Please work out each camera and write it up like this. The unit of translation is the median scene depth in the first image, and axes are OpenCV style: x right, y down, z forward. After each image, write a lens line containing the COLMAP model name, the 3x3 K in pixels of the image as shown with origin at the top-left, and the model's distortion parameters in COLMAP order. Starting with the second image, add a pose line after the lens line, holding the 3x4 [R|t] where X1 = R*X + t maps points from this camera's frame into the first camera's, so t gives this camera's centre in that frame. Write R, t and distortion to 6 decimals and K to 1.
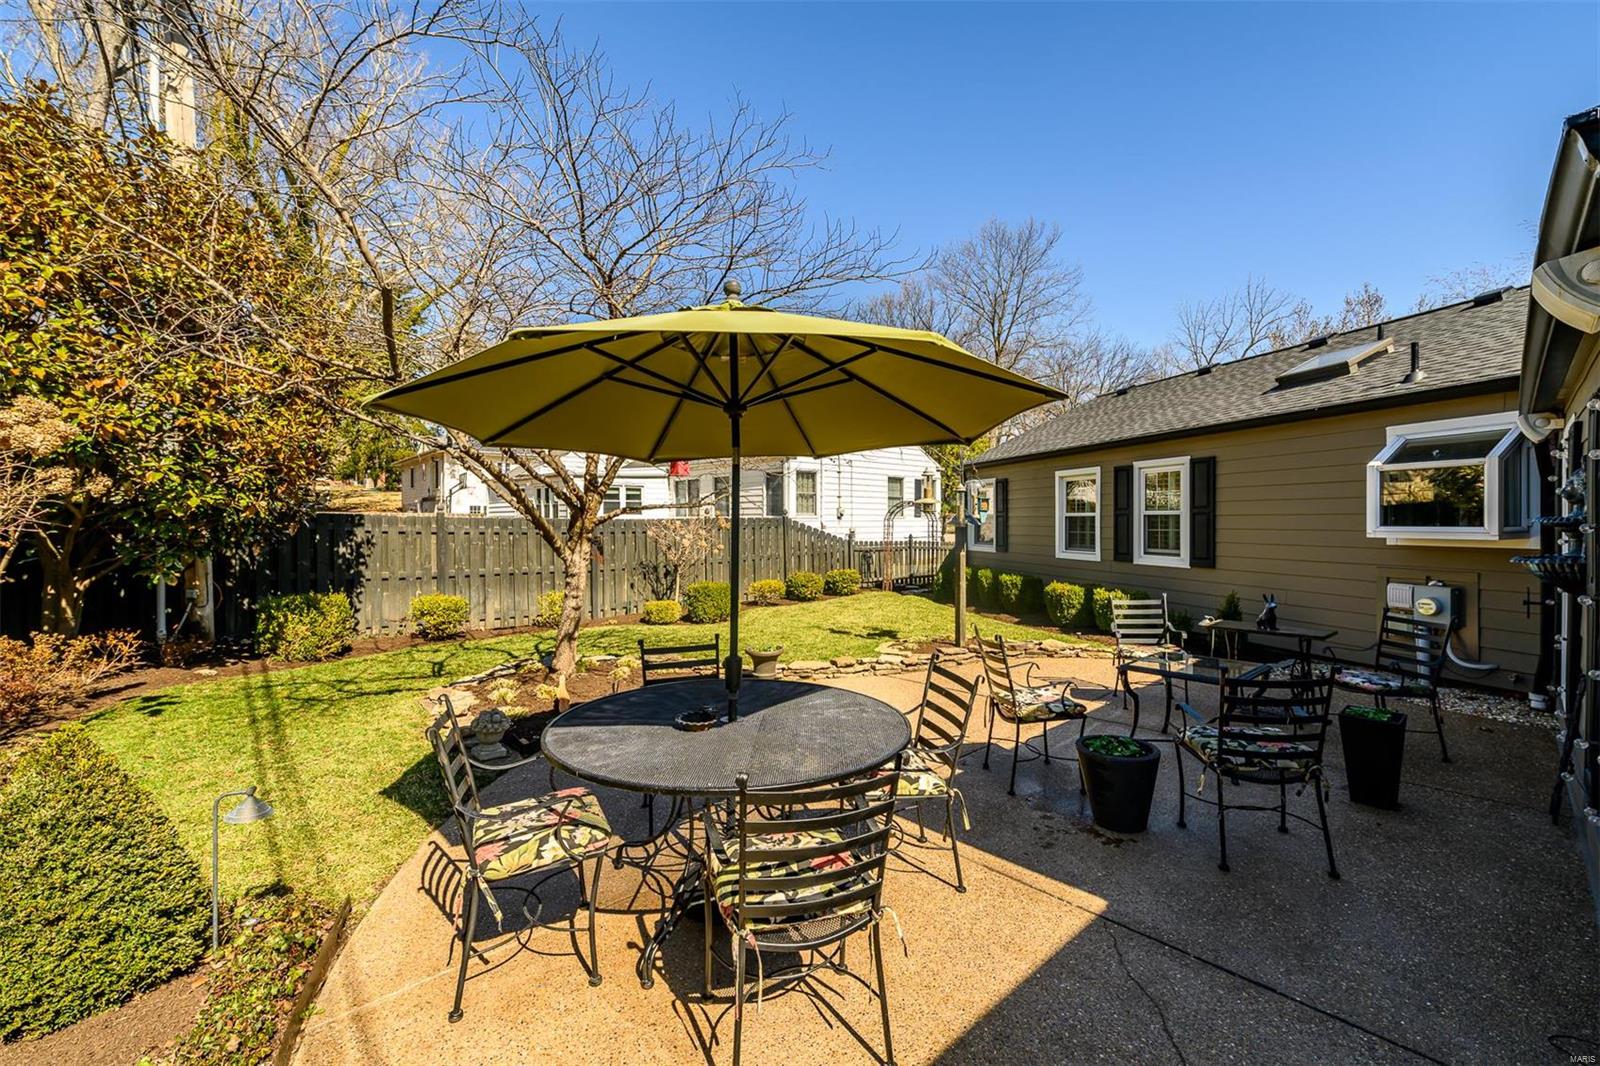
lens RADIAL K [[643.6, 0, 803.7], [0, 643.6, 527.8], [0, 0, 1]] dist [-0.000073, 0.000002]
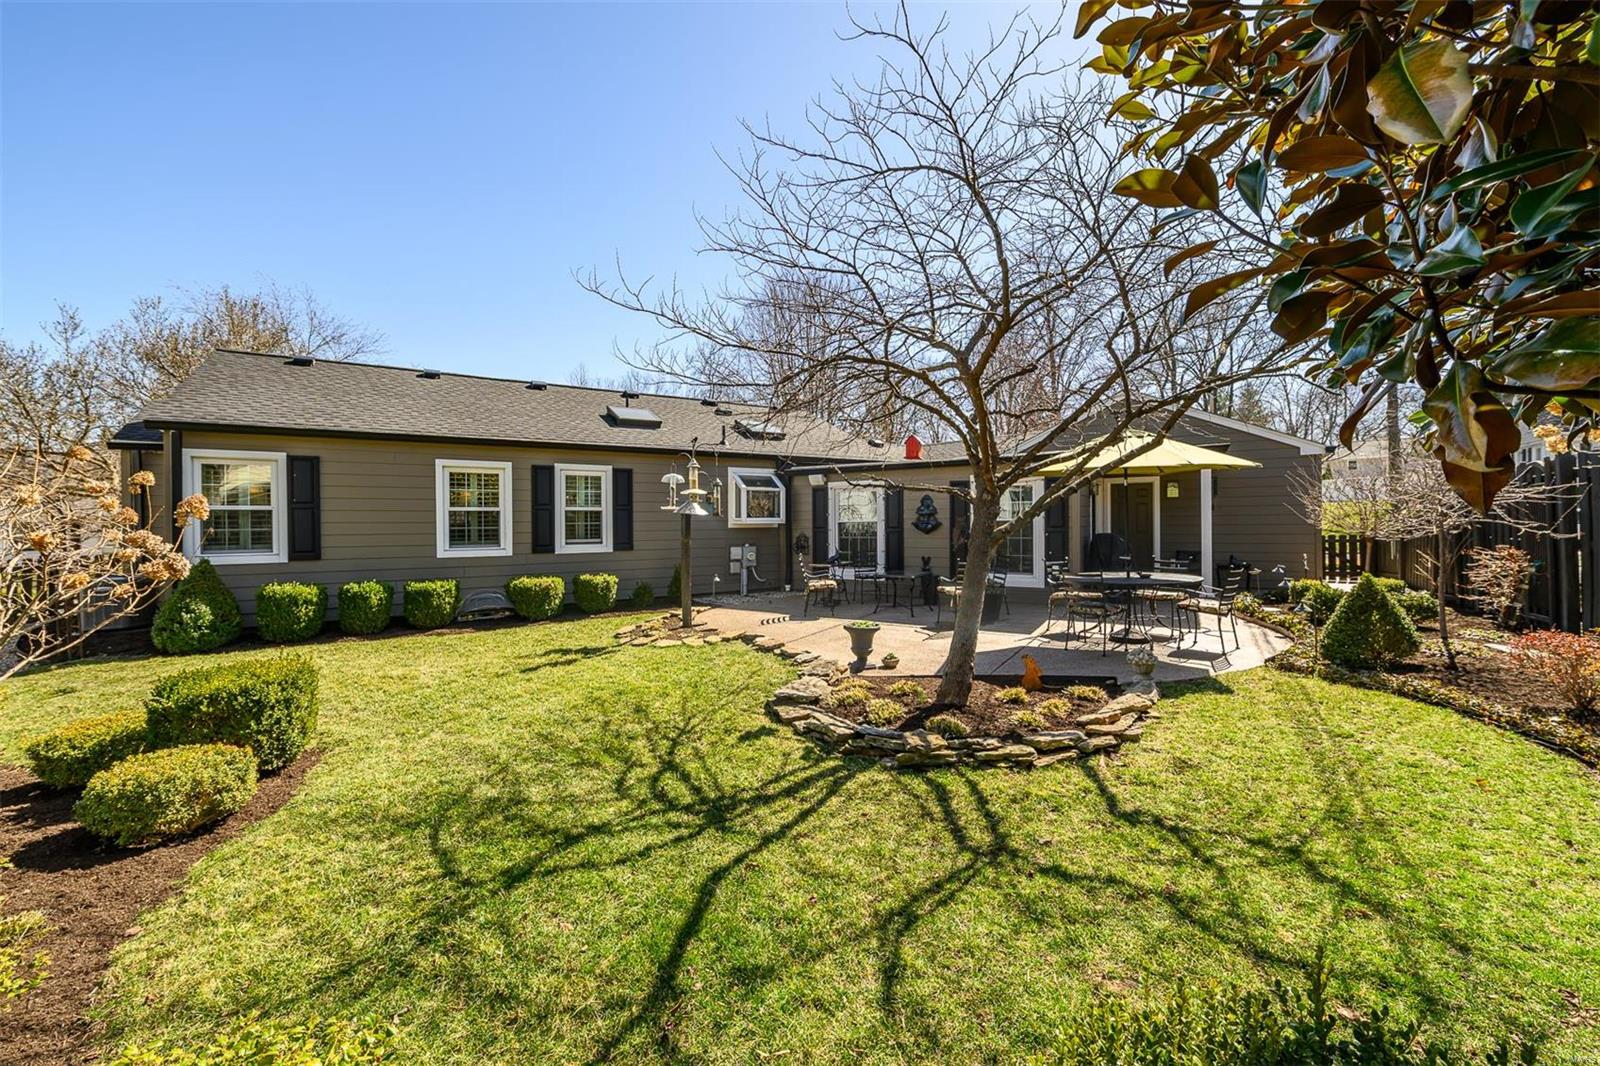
lens RADIAL K [[643.6, 0, 803.7], [0, 643.6, 527.8], [0, 0, 1]] dist [-0.000073, 0.000002]
pose [[-0.282078, -0.005978, 0.959373, -0.603408], [0.018780, 0.999755, 0.011752, 0.004889], [-0.959208, 0.021332, -0.281897, 0.786222]]
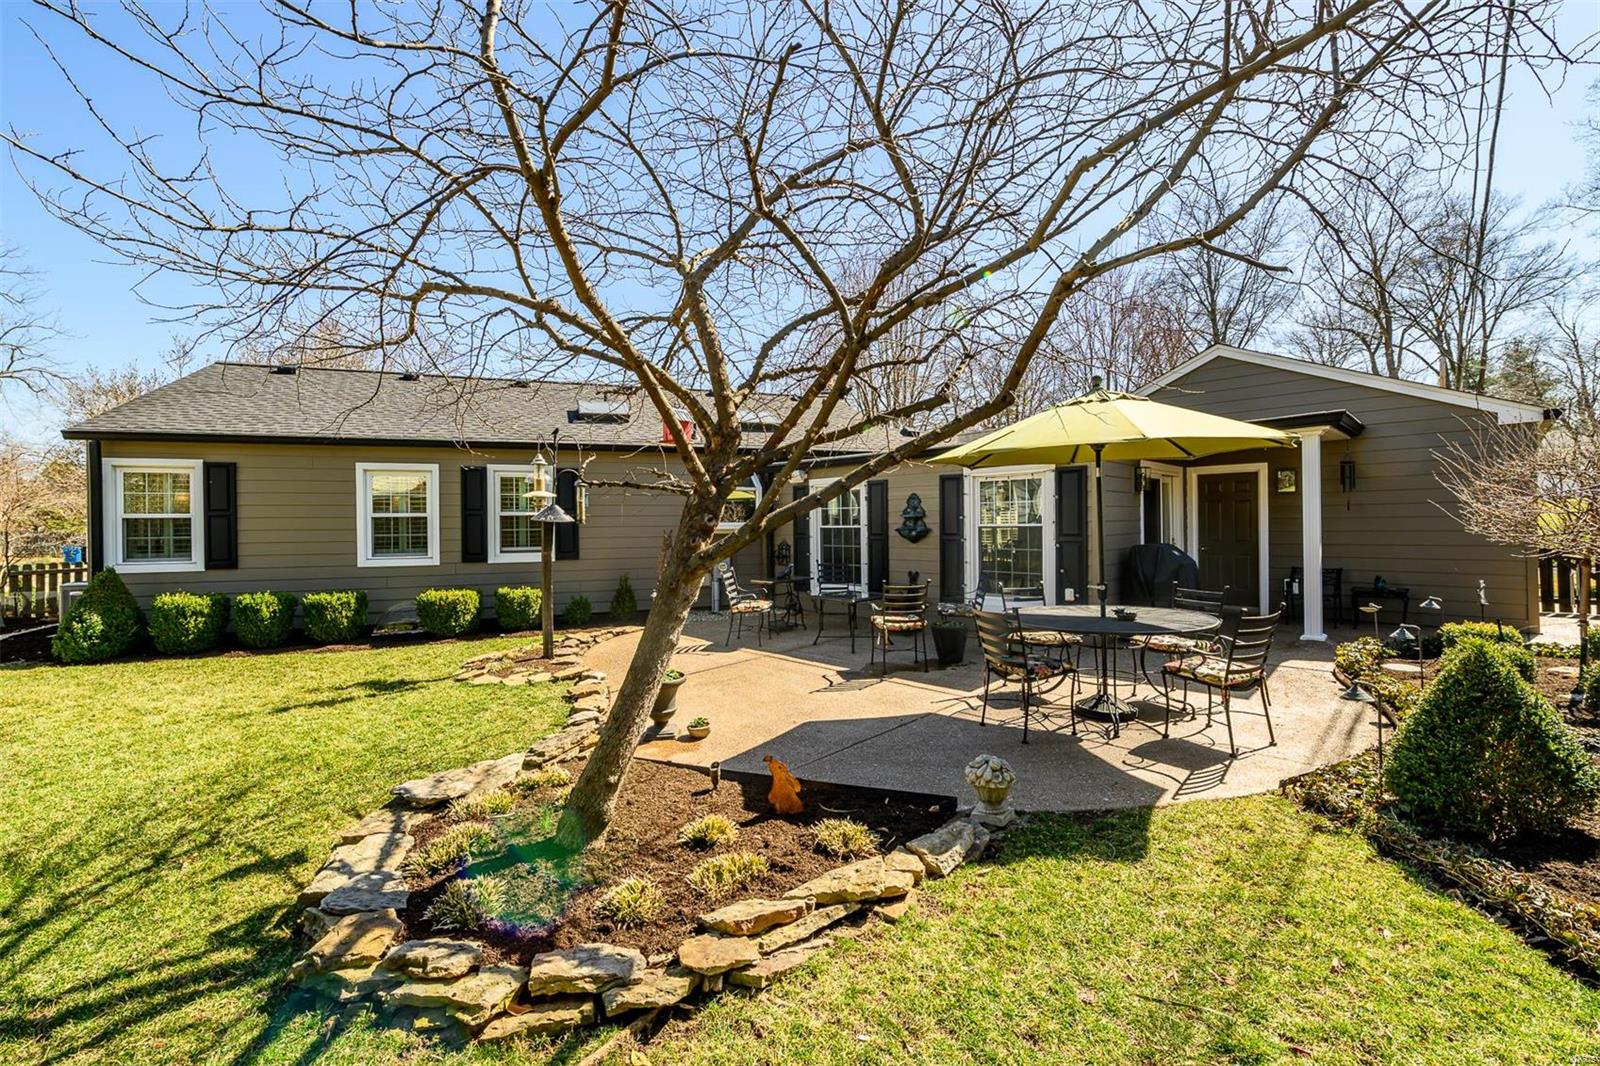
lens RADIAL K [[662.0, 0, 780.8], [0, 662.0, 522.7], [0, 0, 1]] dist [0.000112, 0.000333]
pose [[-0.045382, 0.001536, 0.998969, -0.495337], [0.021613, 0.999766, -0.000555, 0.001736], [-0.998736, 0.021566, -0.045405, 0.506493]]
